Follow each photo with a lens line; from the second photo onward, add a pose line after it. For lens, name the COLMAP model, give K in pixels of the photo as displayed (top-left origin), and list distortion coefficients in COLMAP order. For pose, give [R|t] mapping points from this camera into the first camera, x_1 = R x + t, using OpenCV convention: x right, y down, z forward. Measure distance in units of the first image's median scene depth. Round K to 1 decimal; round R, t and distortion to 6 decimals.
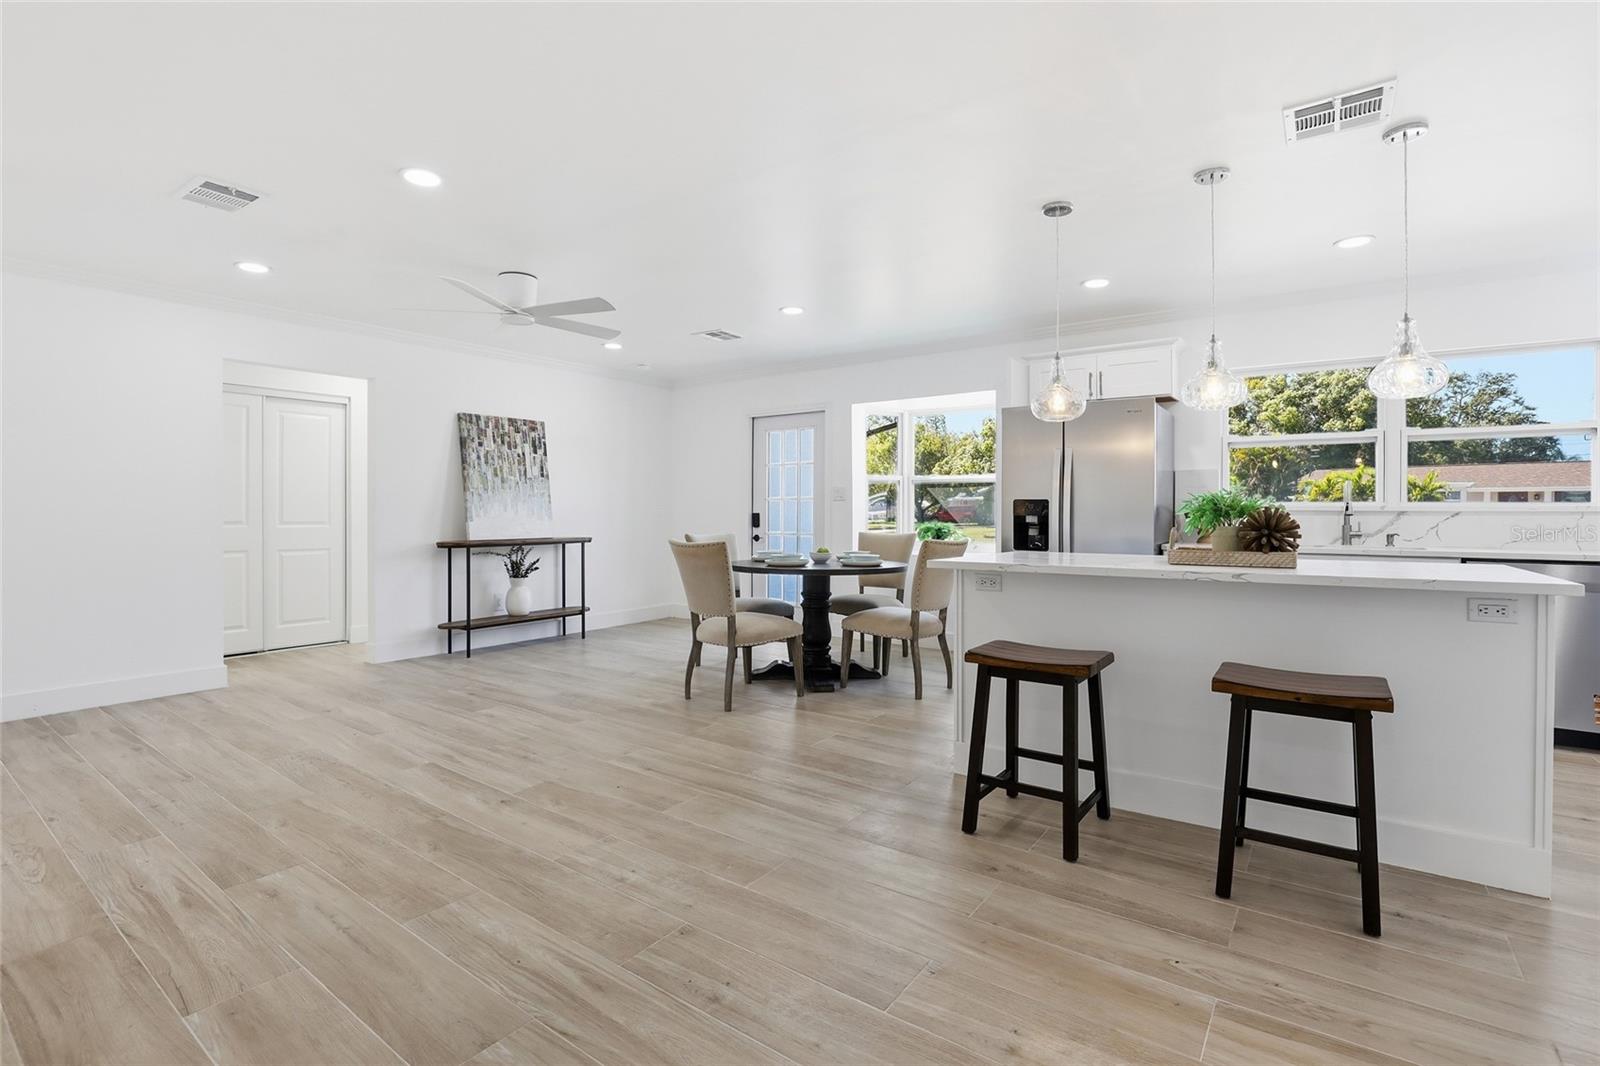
lens RADIAL K [[737.0, 0, 806.0], [0, 737.0, 514.0], [0, 0, 1]] dist [-0.030585, 0.000591]
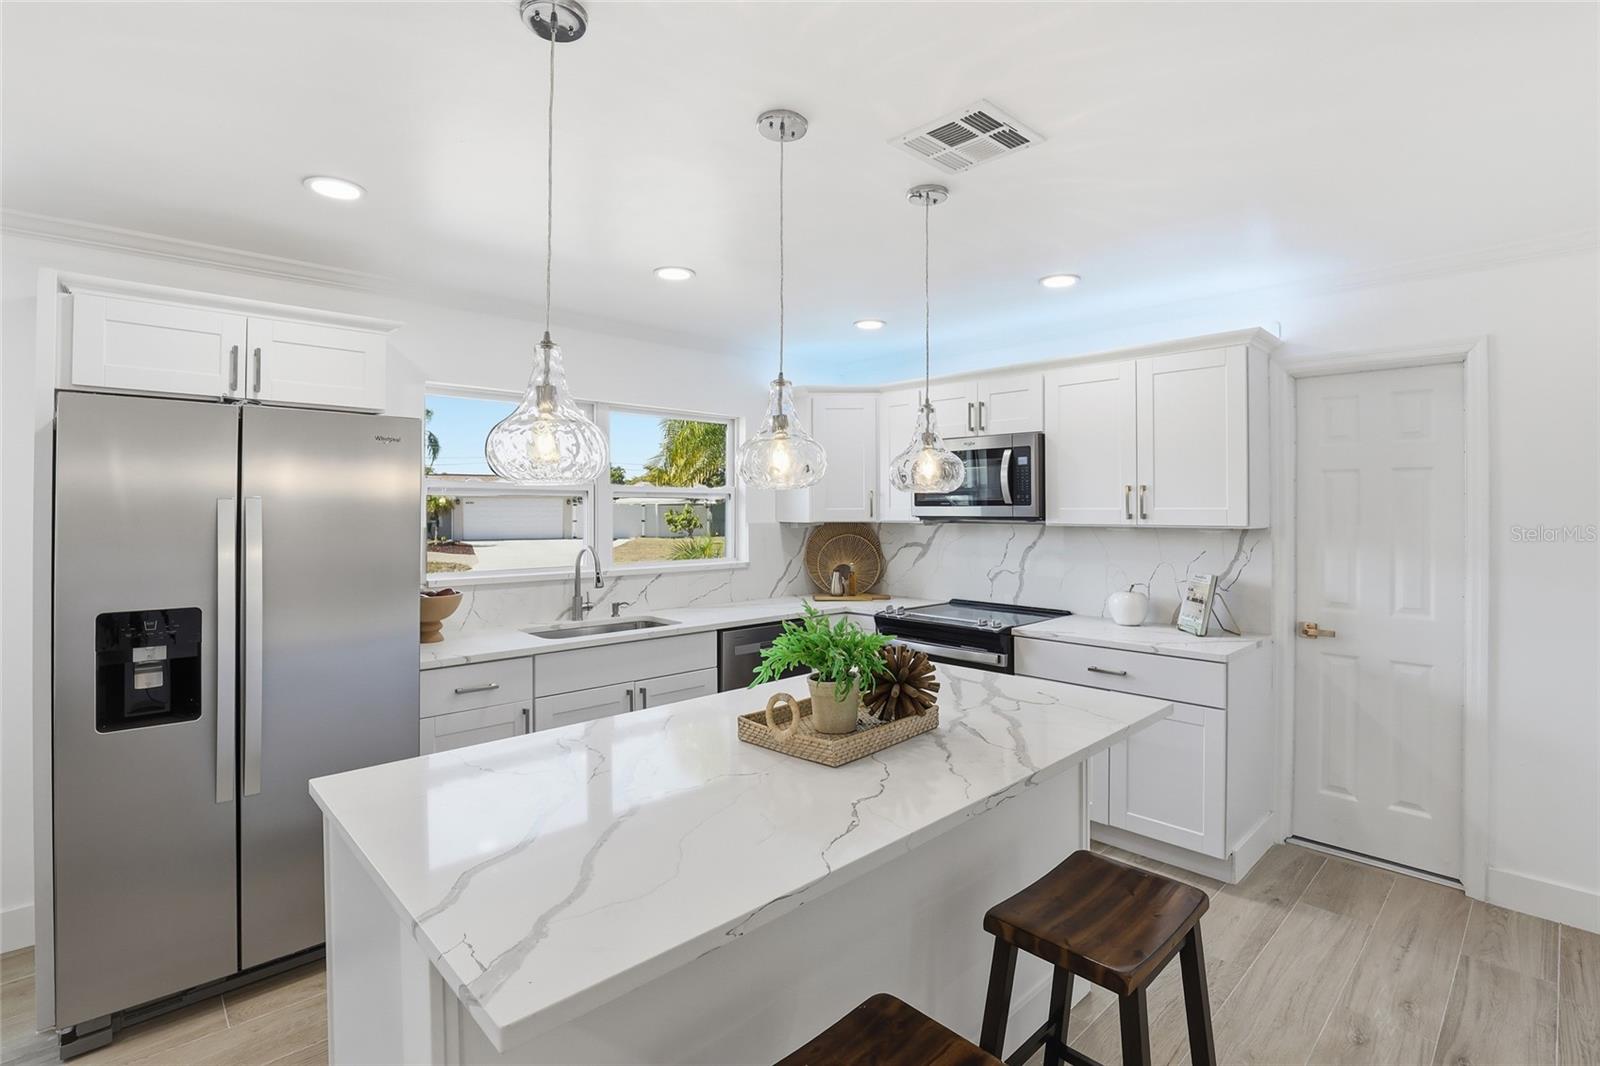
lens RADIAL K [[740.7, 0, 807.2], [0, 740.7, 507.7], [0, 0, 1]] dist [-0.031823, 0.001637]
pose [[0.190669, 0.000045, 0.981654, -0.033052], [0.005233, 0.999986, -0.001062, -0.060270], [-0.981641, 0.005340, 0.190666, 0.404328]]
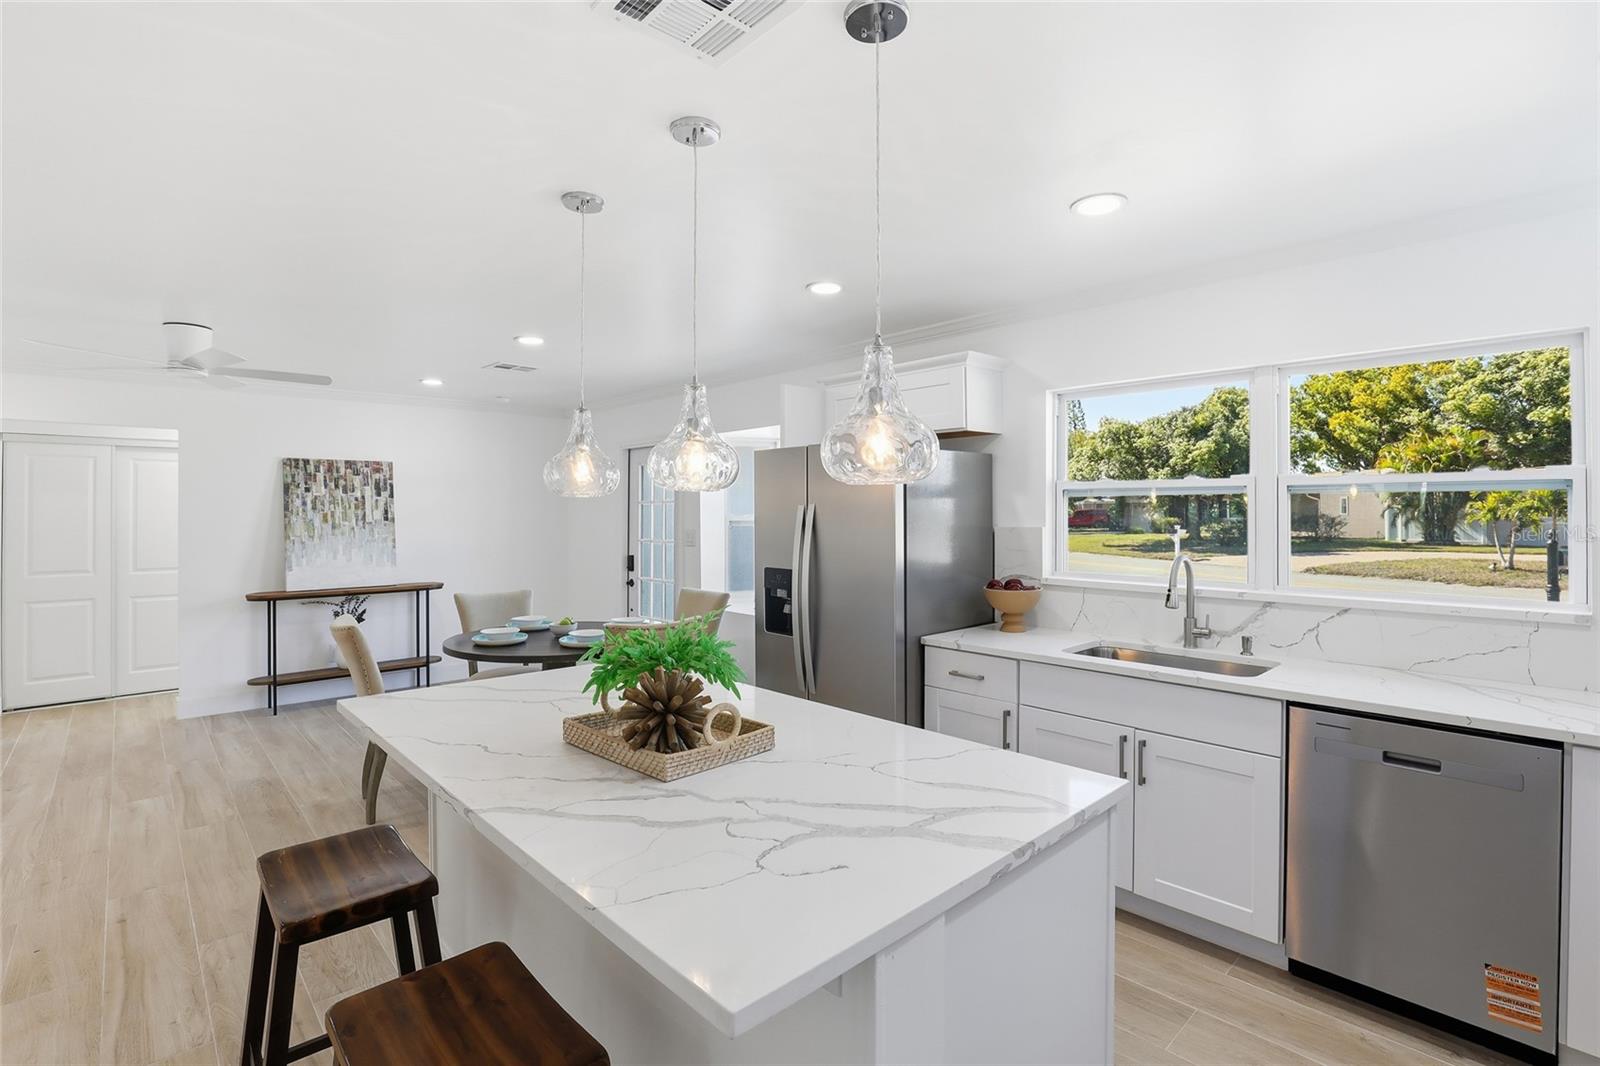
lens RADIAL K [[740.7, 0, 807.2], [0, 740.7, 507.7], [0, 0, 1]] dist [-0.031823, 0.001637]
pose [[0.982026, -0.005084, -0.188679, 0.369170], [0.003073, 0.999935, -0.010947, -0.057562], [0.188722, 0.010170, 0.981978, 0.179130]]
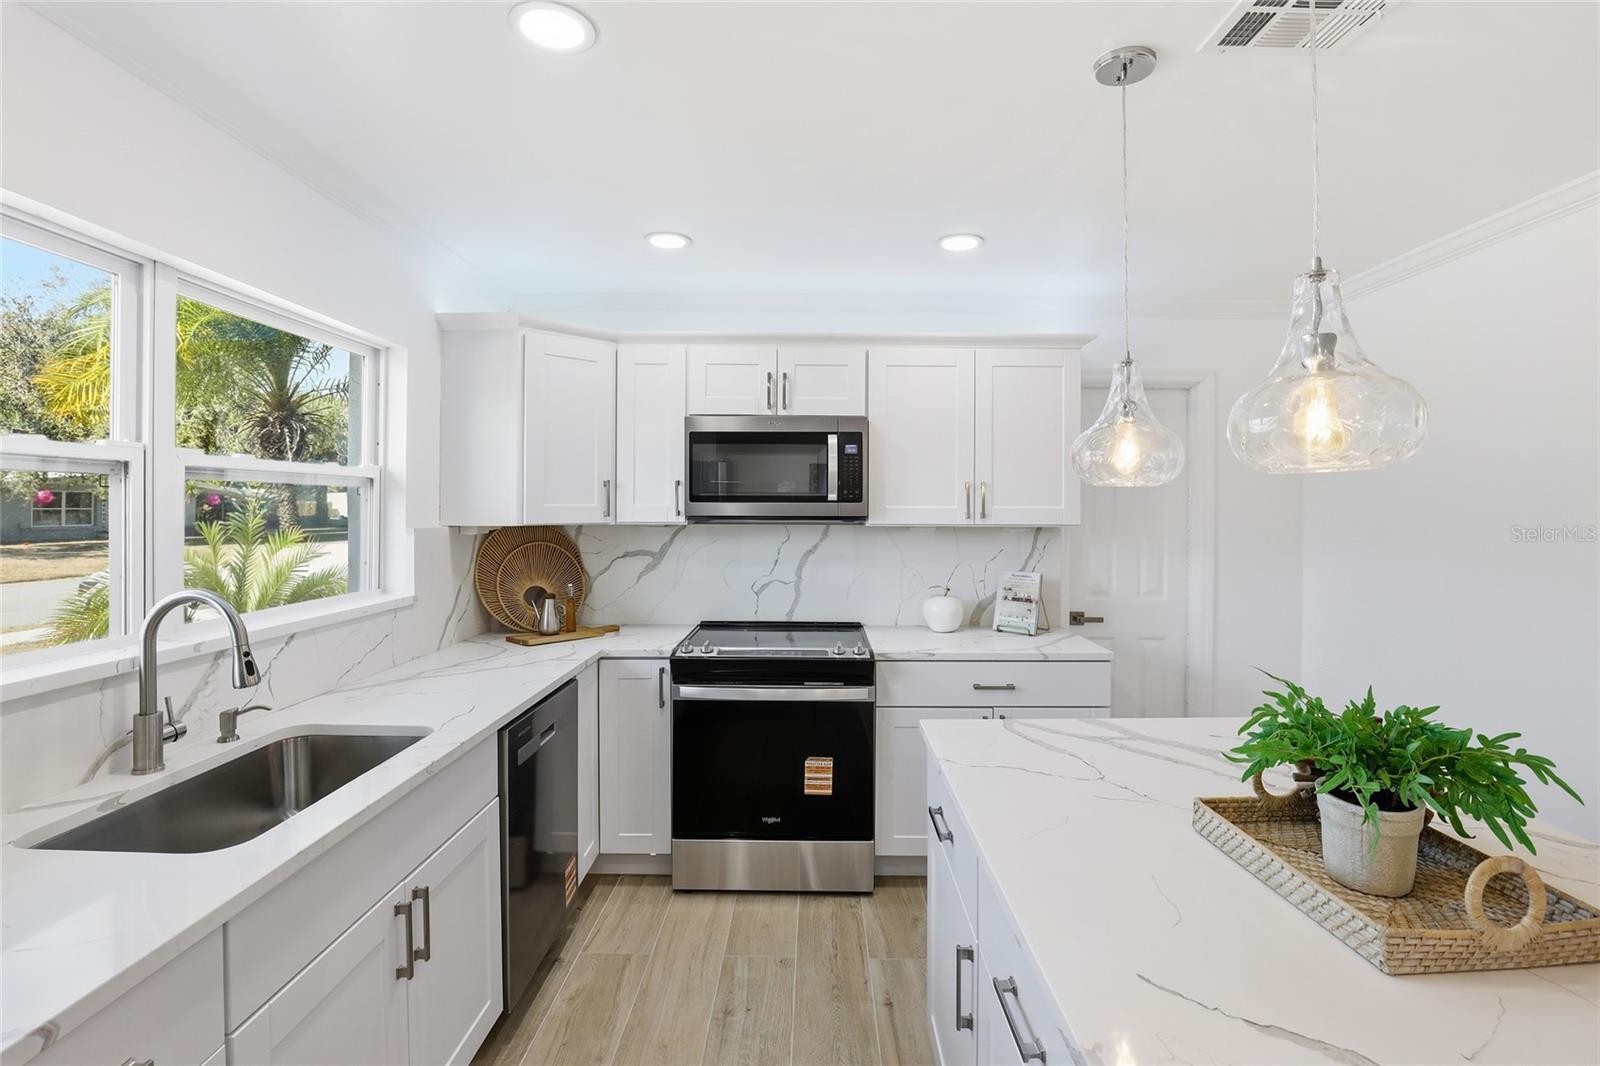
lens RADIAL K [[740.7, 0, 807.2], [0, 740.7, 507.7], [0, 0, 1]] dist [-0.031823, 0.001637]
pose [[-0.569392, -0.006362, 0.822042, 0.195960], [-0.001531, 0.999977, 0.006679, -0.061741], [-0.822065, 0.002544, -0.569388, 0.660326]]
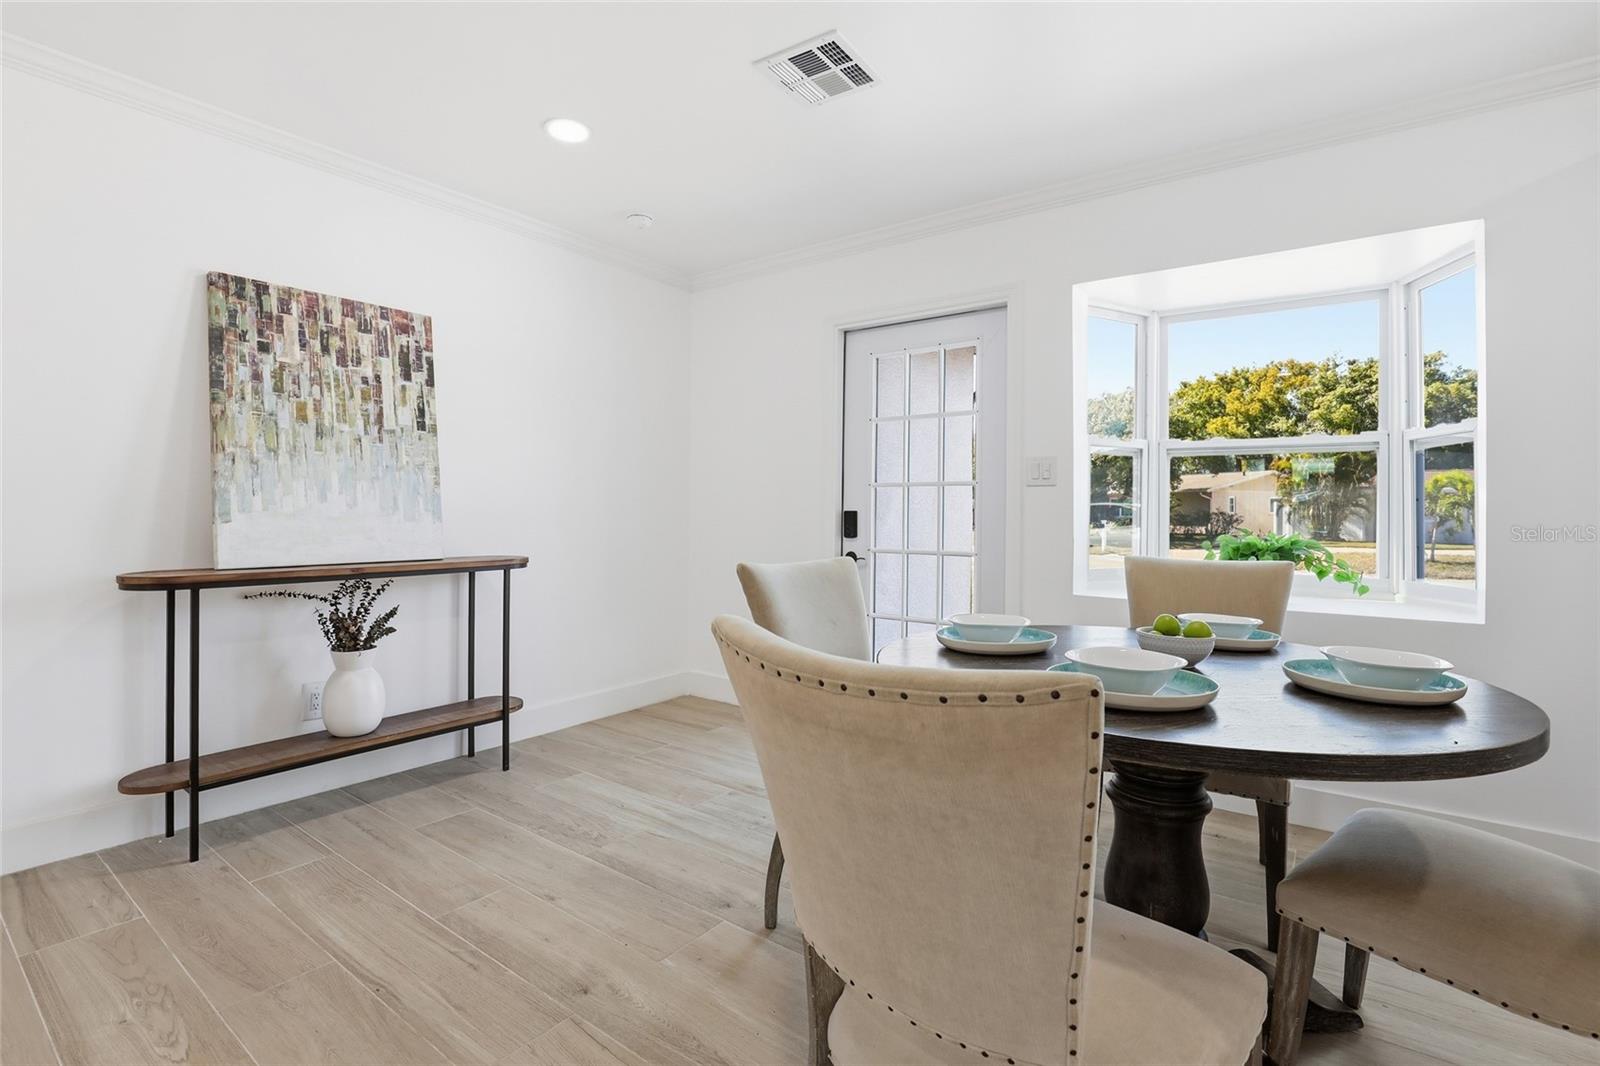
lens RADIAL K [[733.3, 0, 799.0], [0, 733.3, 505.5], [0, 0, 1]] dist [-0.028345, 0.001209]
pose [[0.999826, 0.007933, -0.016882, -0.112125], [-0.008171, 0.999867, -0.014100, 0.002901], [0.016768, 0.014235, 0.999758, 0.558445]]
